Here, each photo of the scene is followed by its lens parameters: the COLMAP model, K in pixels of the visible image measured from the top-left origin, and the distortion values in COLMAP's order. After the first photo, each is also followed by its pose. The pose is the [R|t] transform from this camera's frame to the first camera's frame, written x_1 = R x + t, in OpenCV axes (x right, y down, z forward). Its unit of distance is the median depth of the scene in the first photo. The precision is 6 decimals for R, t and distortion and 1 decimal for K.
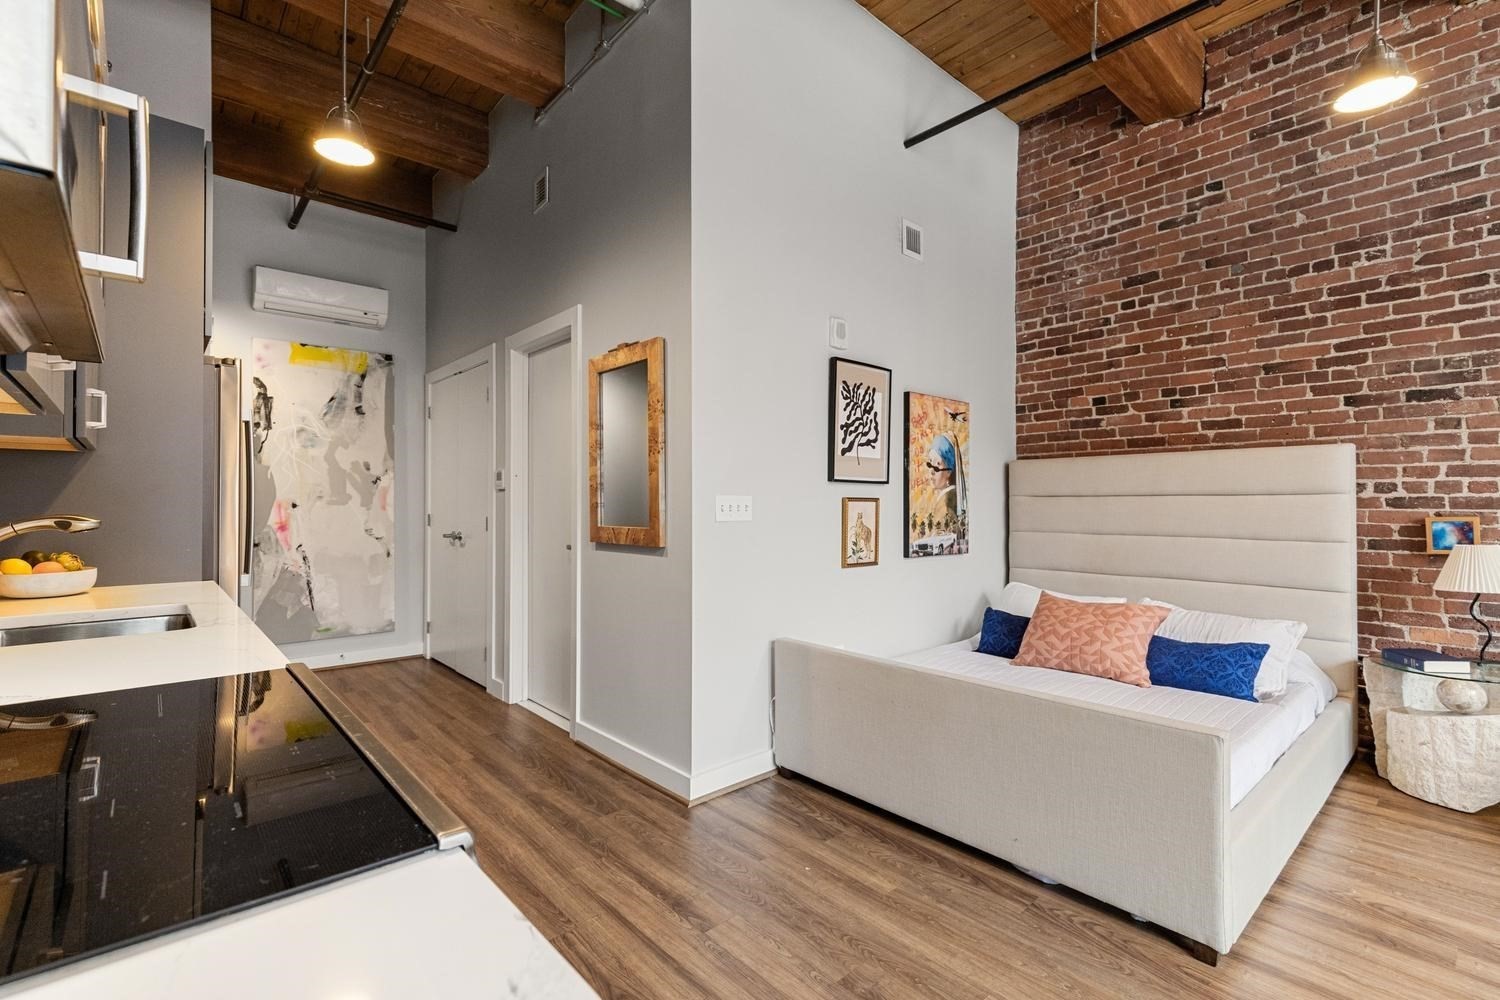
lens RADIAL K [[679.5, 0, 739.1], [0, 679.5, 497.1], [0, 0, 1]] dist [0.009017, -0.002382]
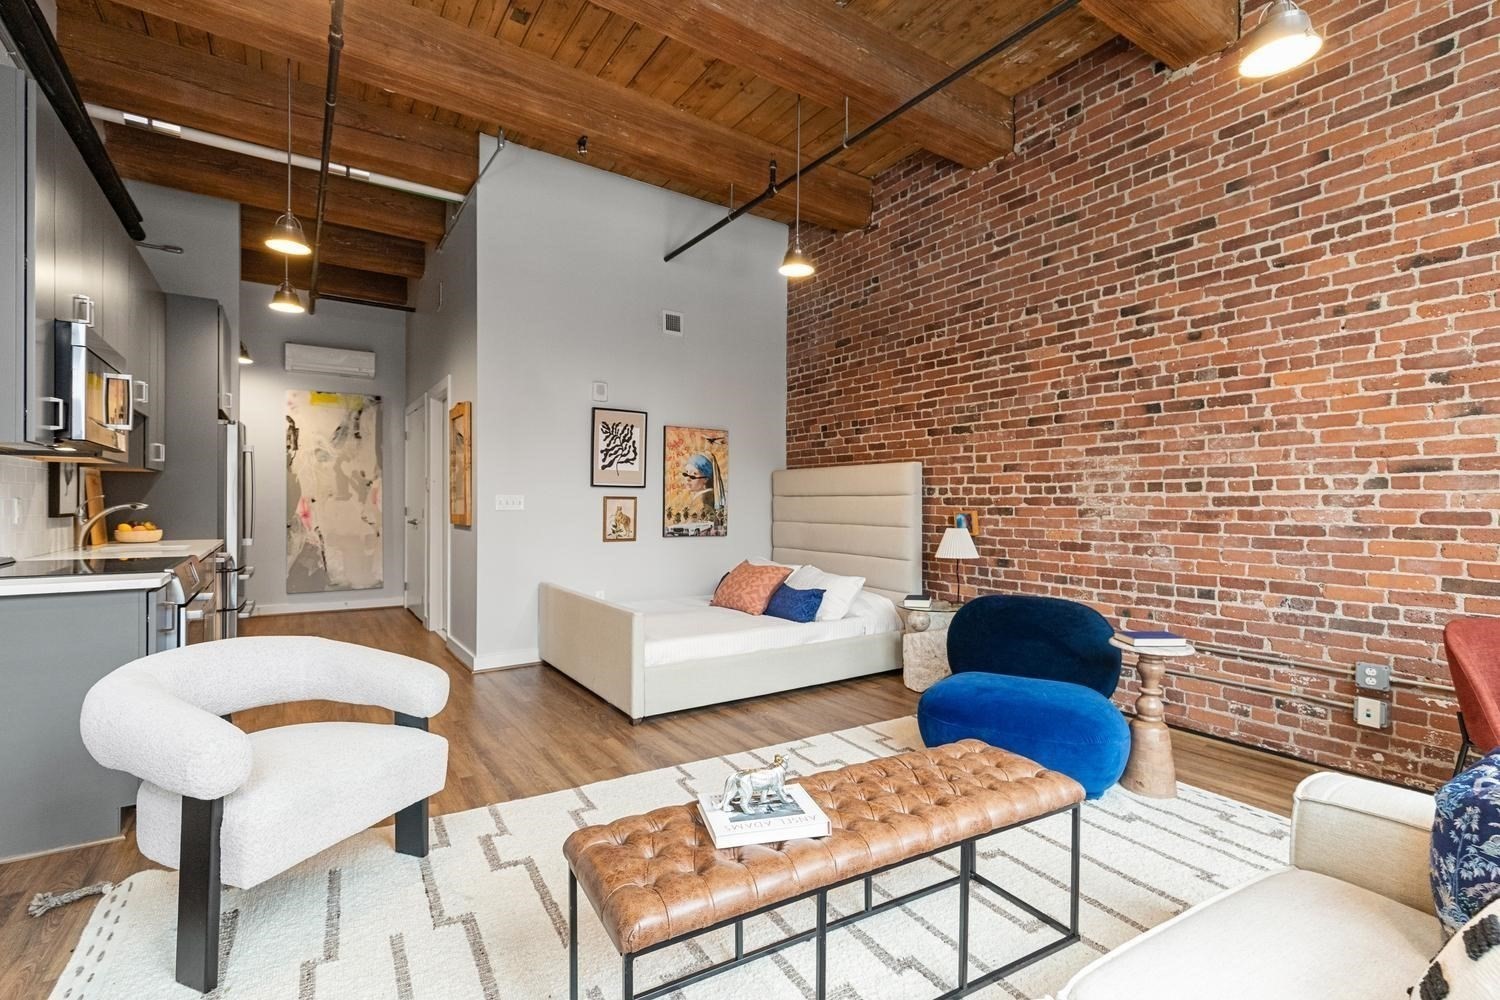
lens RADIAL K [[679.5, 0, 741.0], [0, 679.5, 505.3], [0, 0, 1]] dist [0.009017, -0.002382]
pose [[0.991200, 0.005073, -0.132278, 0.605007], [-0.003202, 0.999892, 0.014357, -0.002339], [0.132337, -0.013807, 0.991109, -0.455784]]
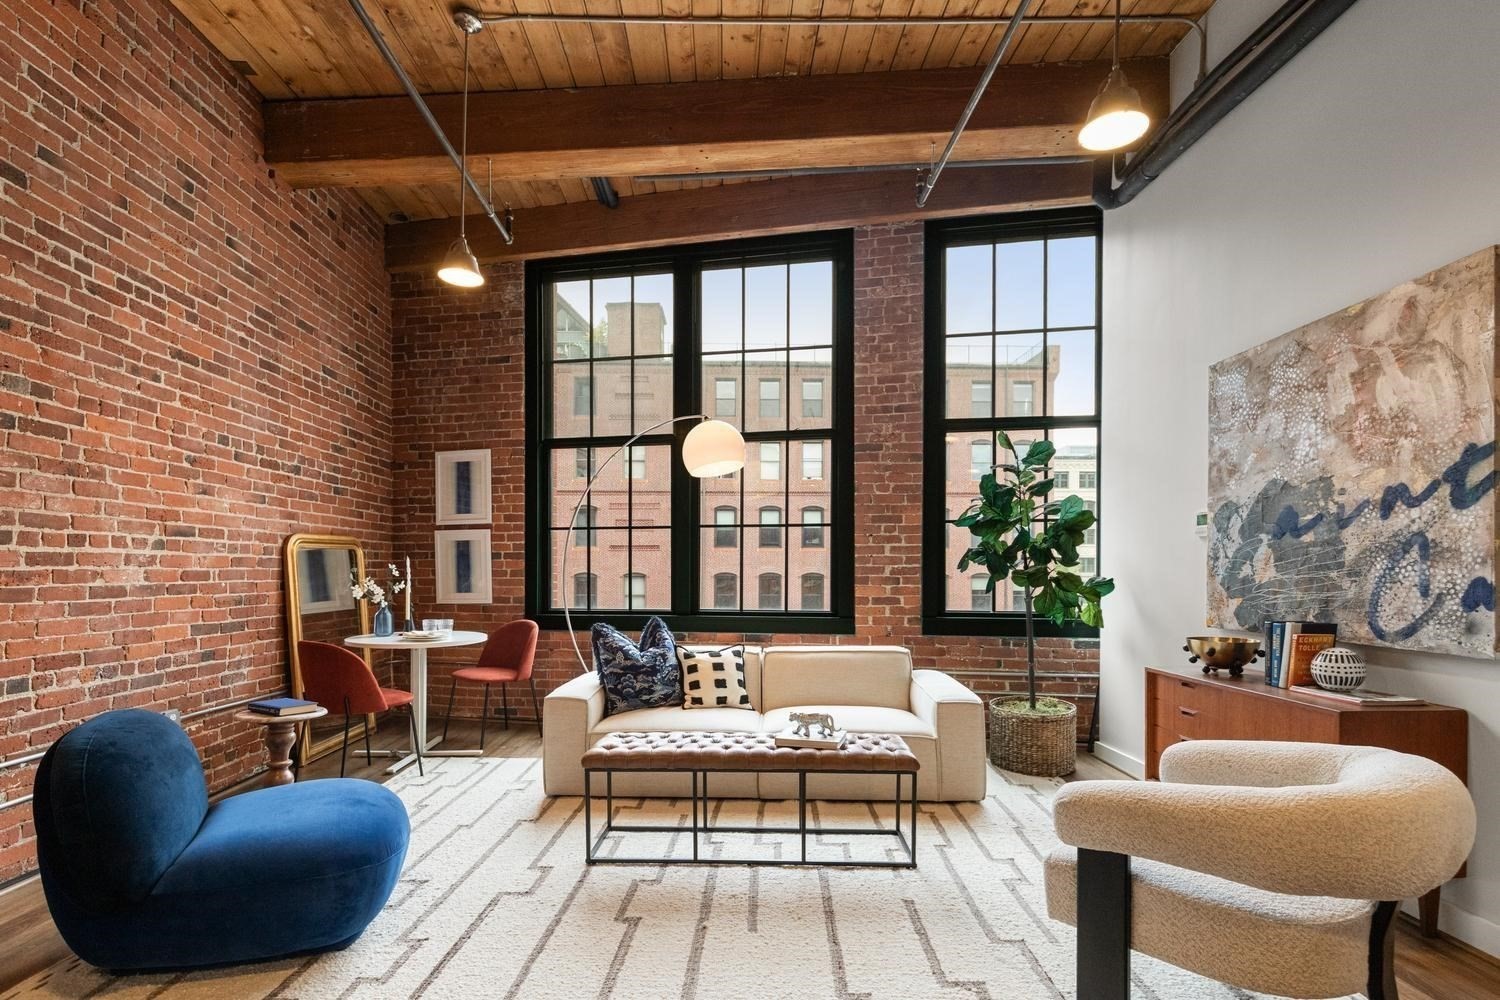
lens RADIAL K [[679.5, 0, 734.9], [0, 679.5, 573.0], [0, 0, 1]] dist [0.009017, -0.002382]
pose [[-0.772078, -0.001971, 0.635525, 0.144457], [-0.008433, 0.999939, -0.007144, 0.016213], [-0.635472, -0.010875, -0.772048, 0.600610]]
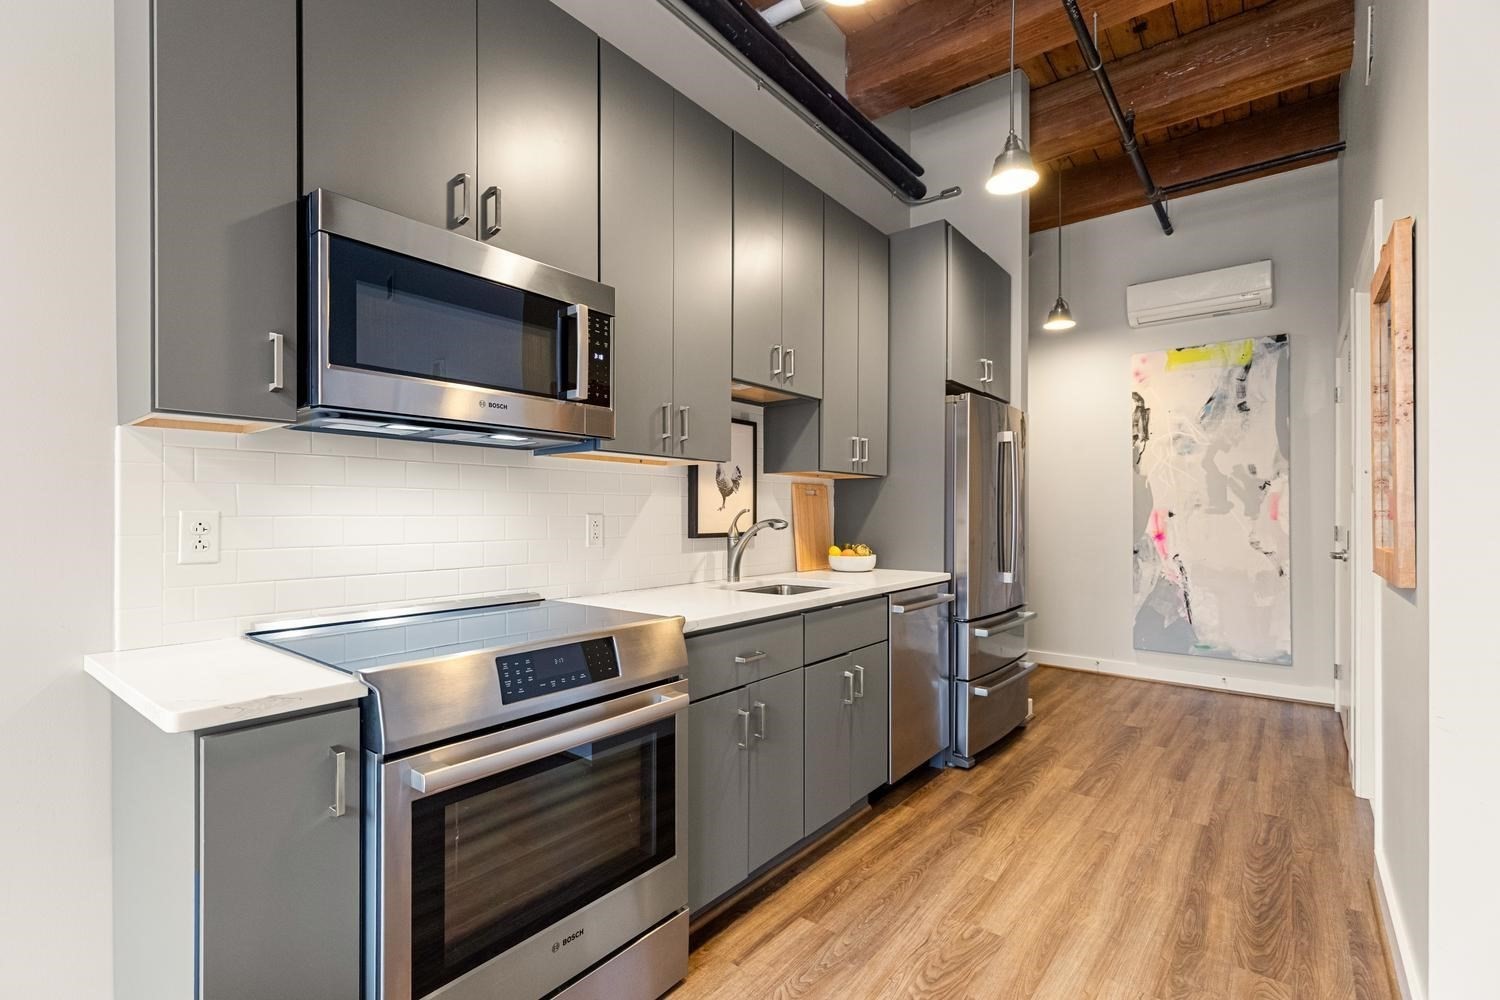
lens RADIAL K [[679.5, 0, 743.0], [0, 679.5, 513.9], [0, 0, 1]] dist [0.009017, -0.002382]
pose [[0.174986, 0.000608, -0.984571, 0.271941], [0.010247, 0.999945, 0.002439, 0.003543], [0.984518, -0.010516, 0.174970, 0.273552]]
